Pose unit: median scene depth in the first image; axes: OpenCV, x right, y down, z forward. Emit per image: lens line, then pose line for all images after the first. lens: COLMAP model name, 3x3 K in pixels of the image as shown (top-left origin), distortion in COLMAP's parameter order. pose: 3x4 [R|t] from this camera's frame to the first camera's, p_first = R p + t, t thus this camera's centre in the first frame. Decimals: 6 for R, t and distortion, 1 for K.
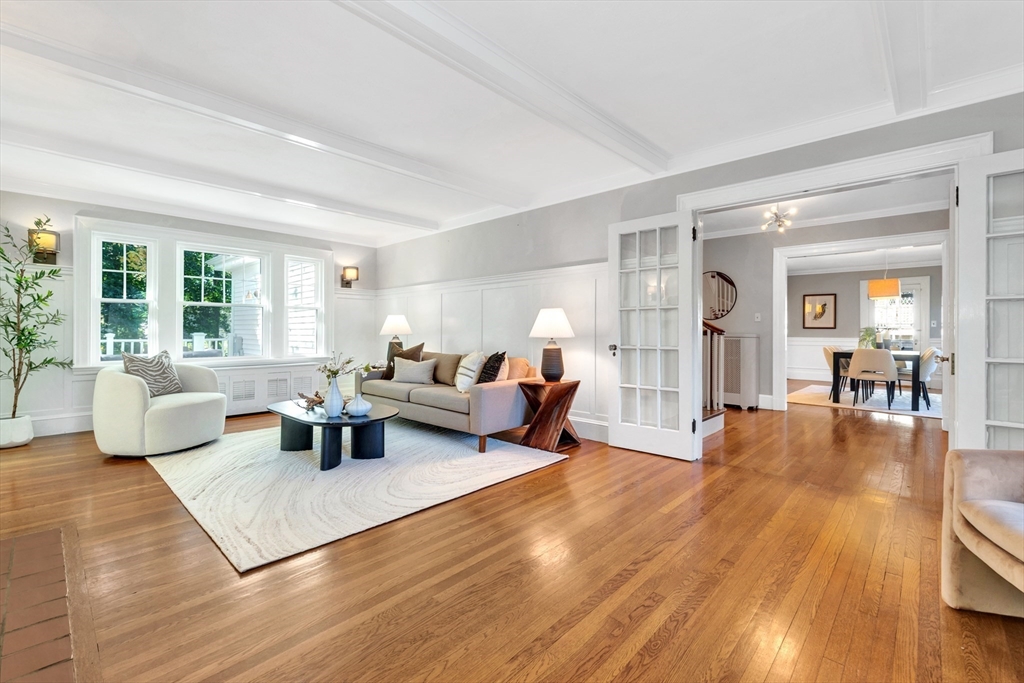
lens RADIAL K [[441.9, 0, 521.8], [0, 441.9, 330.7], [0, 0, 1]] dist [0.005114, -0.000151]
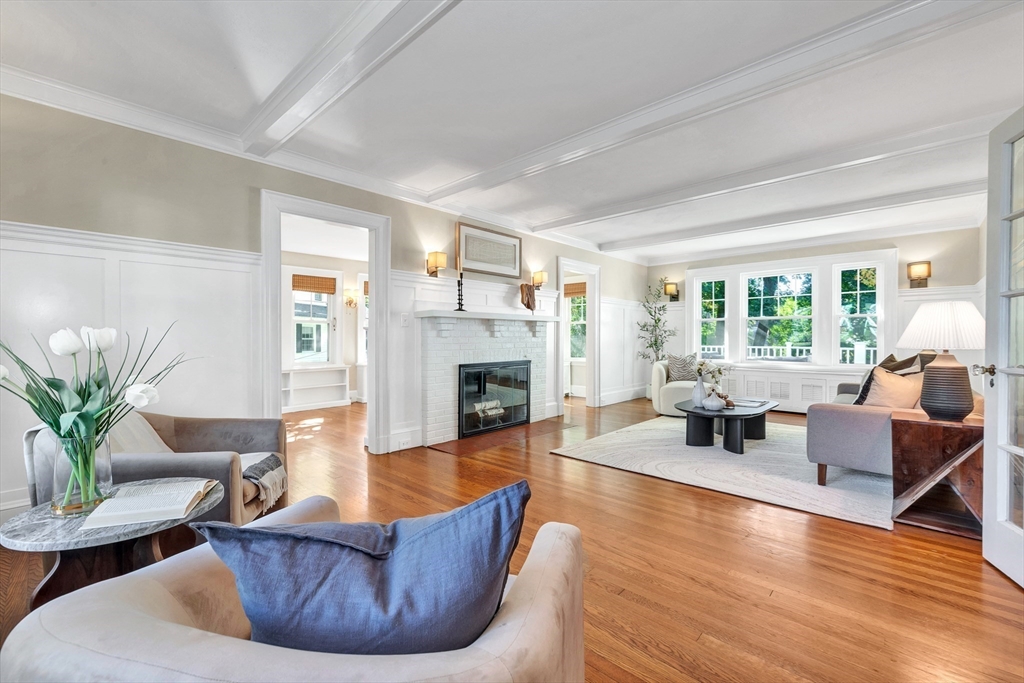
lens RADIAL K [[441.9, 0, 516.4], [0, 441.9, 340.1], [0, 0, 1]] dist [0.005114, -0.000151]
pose [[-0.017685, 0.000246, -0.999844, 0.690589], [-0.001107, 0.999999, 0.000265, 0.002456], [0.999843, 0.001111, -0.017685, 0.402220]]
